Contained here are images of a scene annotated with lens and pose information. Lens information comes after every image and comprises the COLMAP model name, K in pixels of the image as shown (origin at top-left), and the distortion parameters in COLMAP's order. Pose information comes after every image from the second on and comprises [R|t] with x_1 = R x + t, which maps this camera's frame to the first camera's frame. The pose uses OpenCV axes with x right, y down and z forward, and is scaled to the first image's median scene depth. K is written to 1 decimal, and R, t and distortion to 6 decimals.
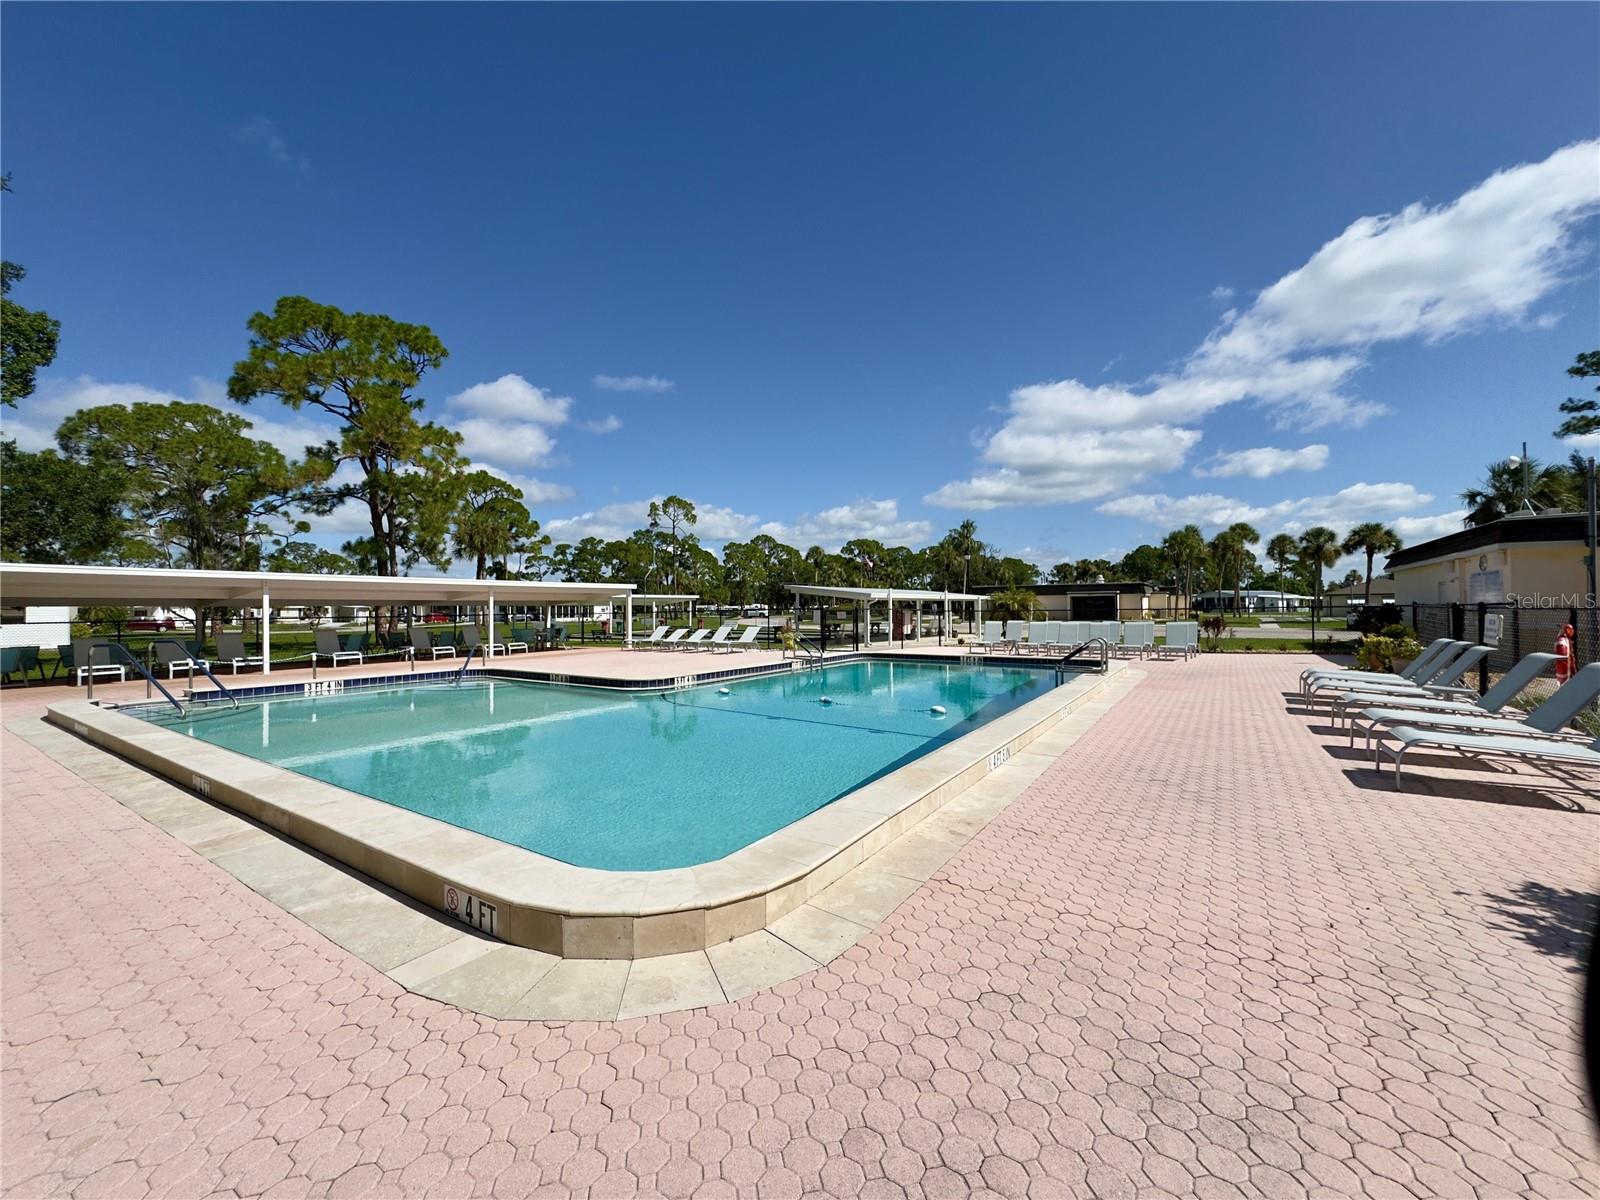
lens RADIAL K [[641.5, 0, 807.5], [0, 641.5, 609.9], [0, 0, 1]] dist [-0.000472, -0.000002]
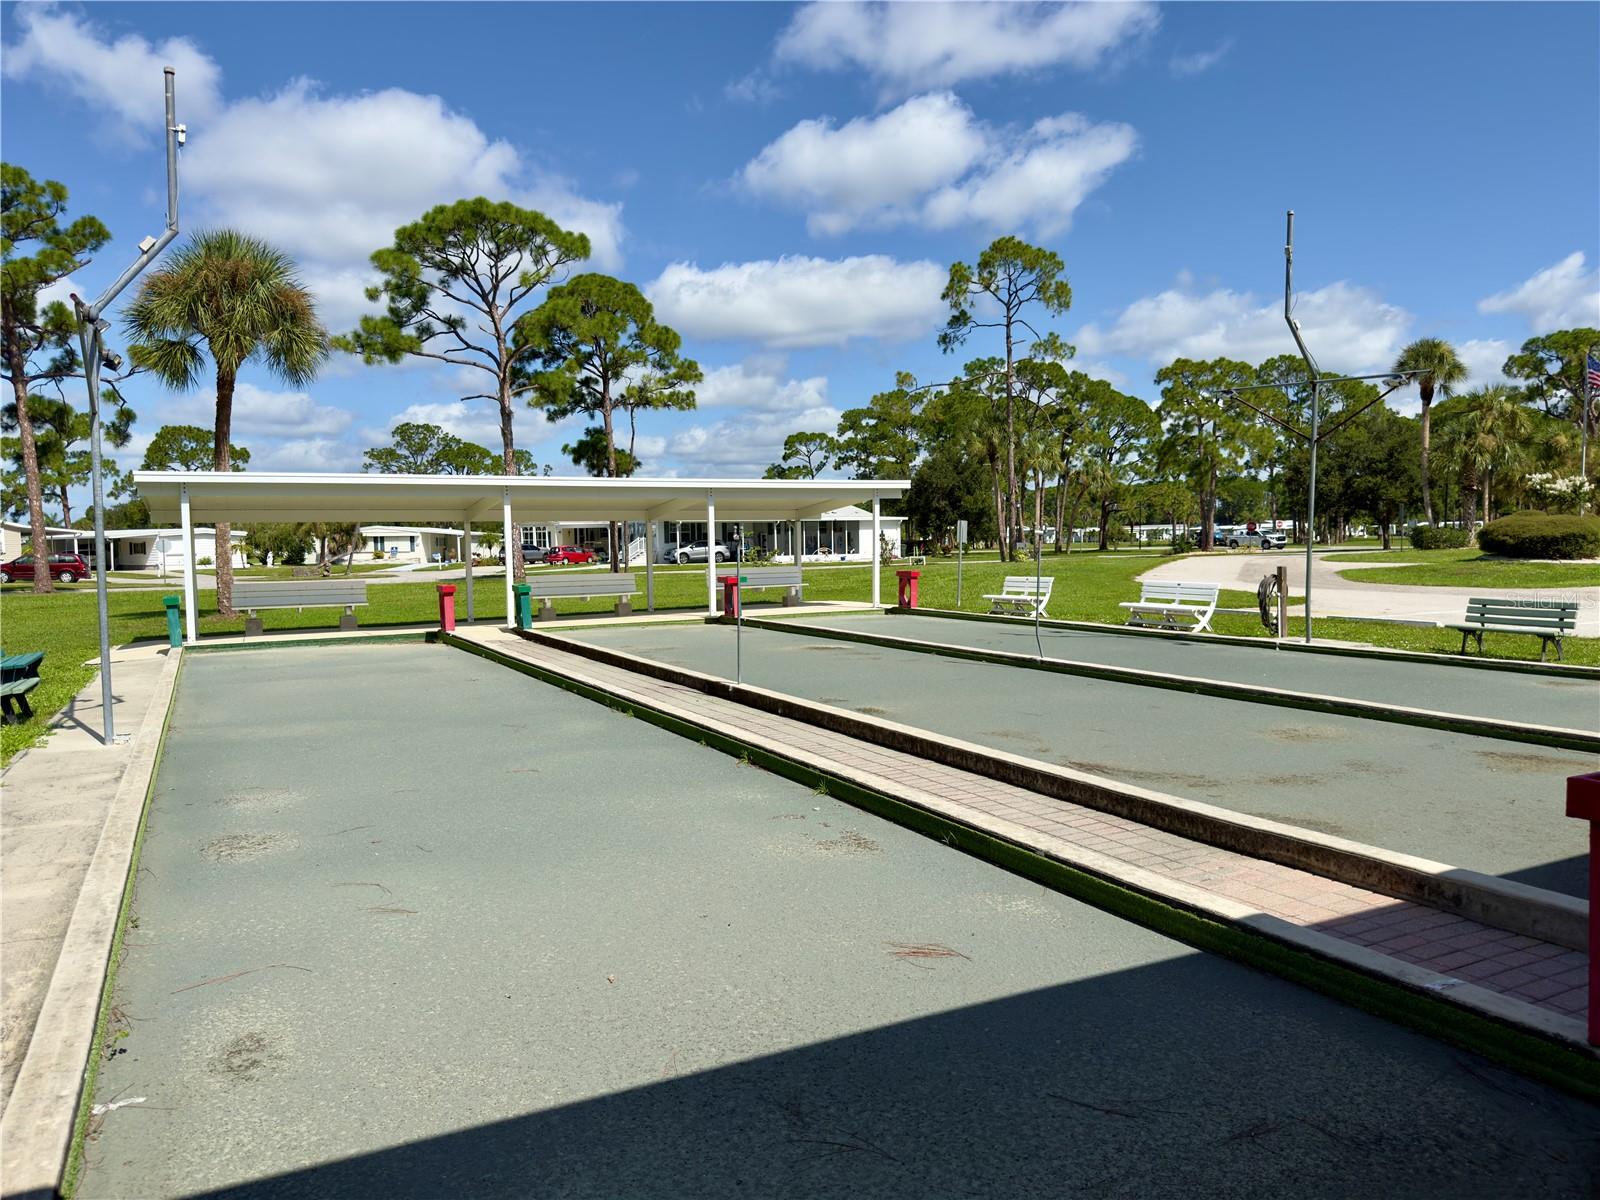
lens RADIAL K [[1131.4, 0, 793.6], [0, 1131.4, 616.0], [0, 0, 1]] dist [0.001004, -0.010008]
pose [[0.881725, 0.022376, -0.471232, 0.001587], [0.010687, 0.997671, 0.067370, 0.000544], [0.471642, -0.064438, 0.879433, 0.188045]]
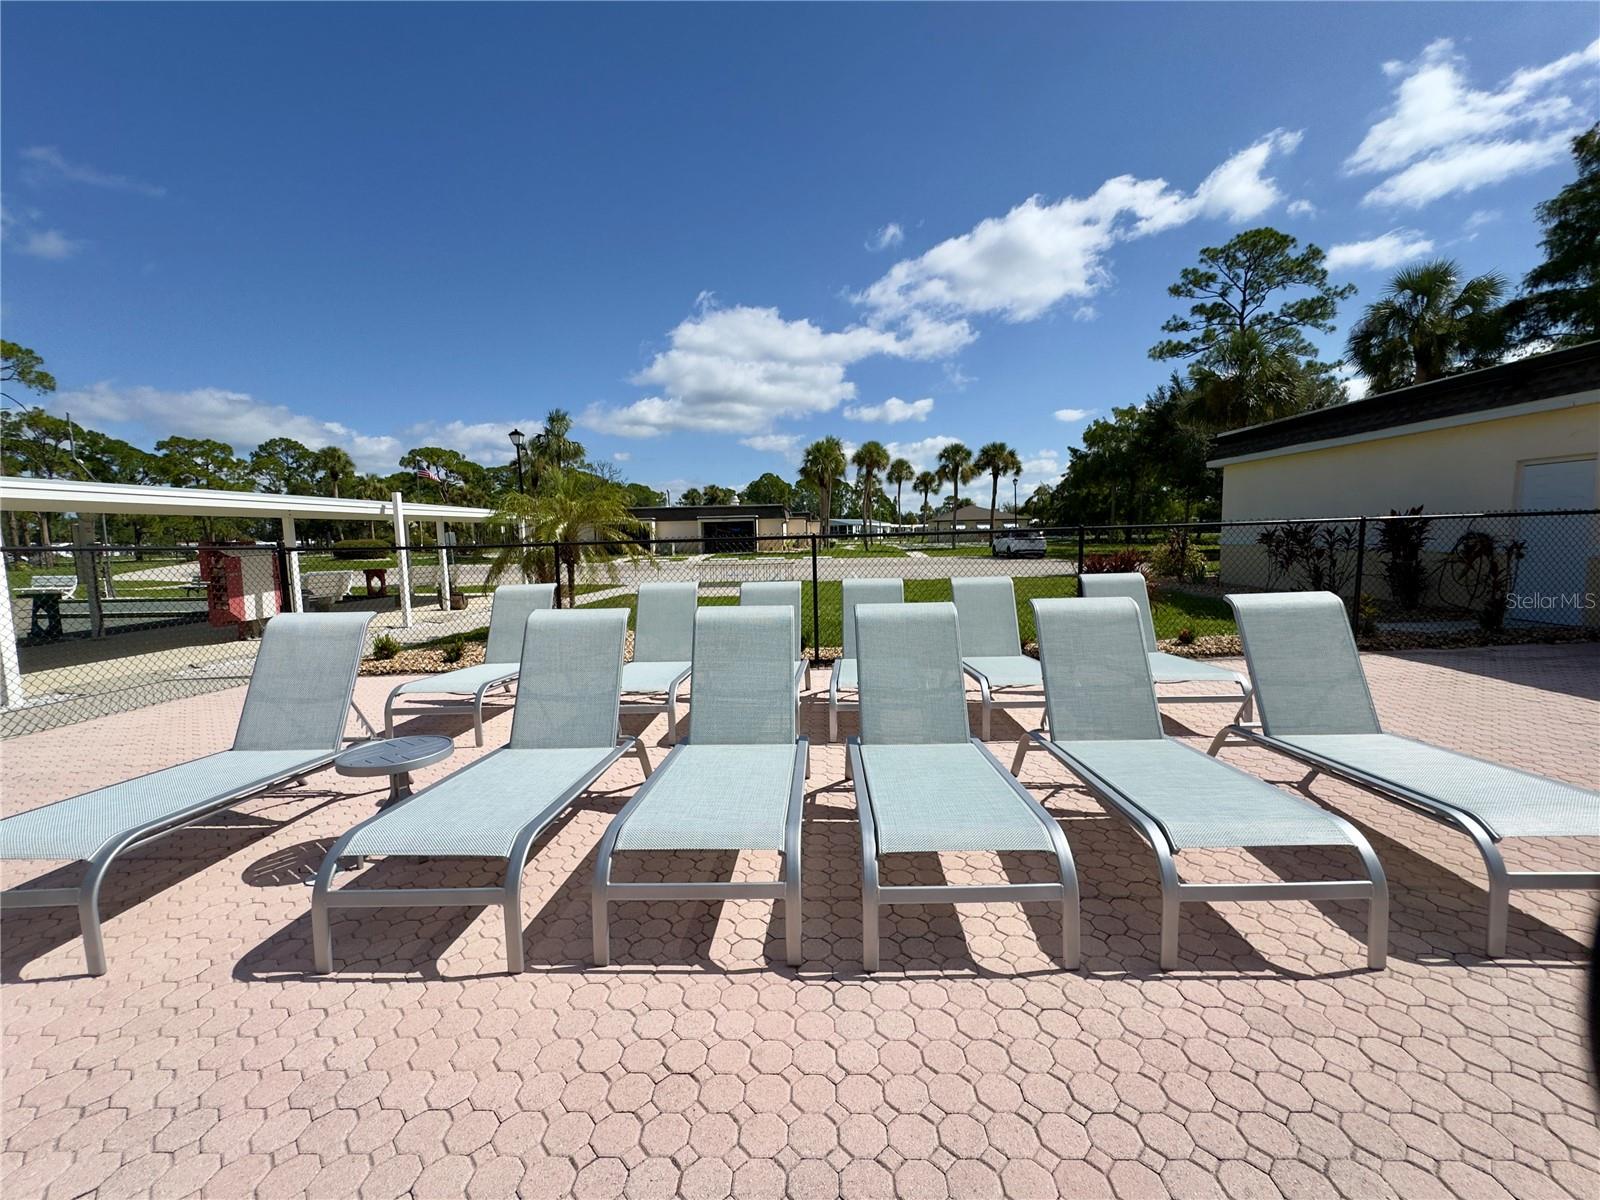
lens RADIAL K [[627.4, 0, 806.6], [0, 627.4, 601.5], [0, 0, 1]] dist [-0.002259, 0.000338]
pose [[0.848356, -0.066420, 0.525244, 0.046008], [0.015550, 0.994797, 0.100682, -0.000035], [-0.529198, -0.077247, 0.844975, 0.115333]]
